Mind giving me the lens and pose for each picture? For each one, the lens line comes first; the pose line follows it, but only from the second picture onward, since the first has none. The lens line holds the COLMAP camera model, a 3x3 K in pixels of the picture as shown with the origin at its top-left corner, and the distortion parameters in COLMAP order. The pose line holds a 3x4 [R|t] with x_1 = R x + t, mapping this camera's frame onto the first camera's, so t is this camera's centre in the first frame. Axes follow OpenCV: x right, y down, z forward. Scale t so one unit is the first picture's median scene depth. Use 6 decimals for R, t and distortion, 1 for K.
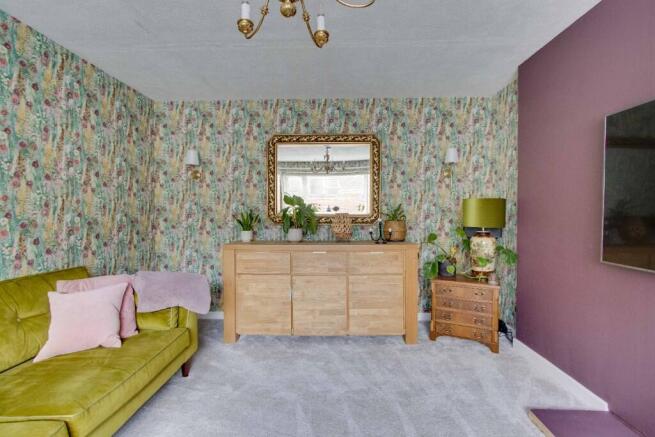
lens RADIAL K [[302.7, 0, 327.5], [0, 302.7, 218.5], [0, 0, 1]] dist [-0.016578, 0.000481]
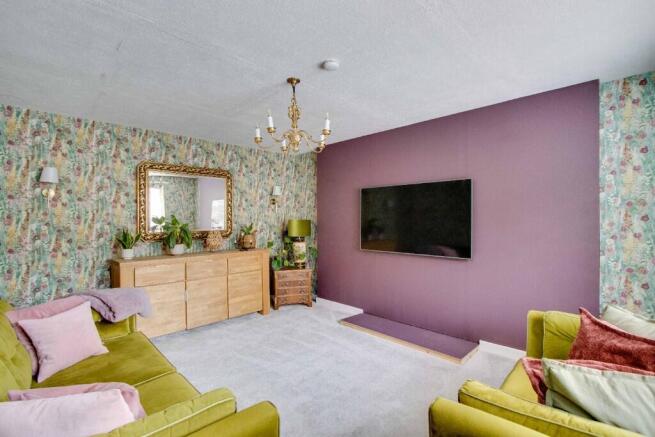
lens RADIAL K [[302.7, 0, 327.5], [0, 302.7, 218.5], [0, 0, 1]] dist [-0.016578, 0.000481]
pose [[0.693144, -0.001862, 0.720796, -0.597854], [0.020371, 0.999648, -0.017008, -0.039205], [-0.720511, 0.026473, 0.692938, -0.292634]]
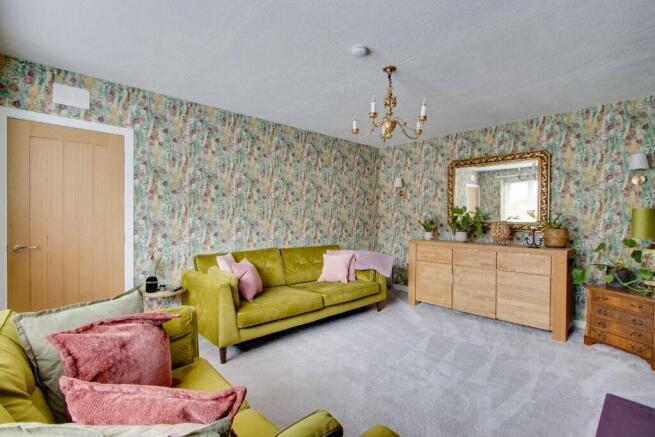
lens RADIAL K [[302.7, 0, 327.5], [0, 302.7, 218.5], [0, 0, 1]] dist [-0.016578, 0.000481]
pose [[0.702399, 0.013180, -0.711661, 0.447896], [-0.023153, 0.999723, -0.004337, -0.006293], [0.711407, 0.019523, 0.702510, -0.372447]]
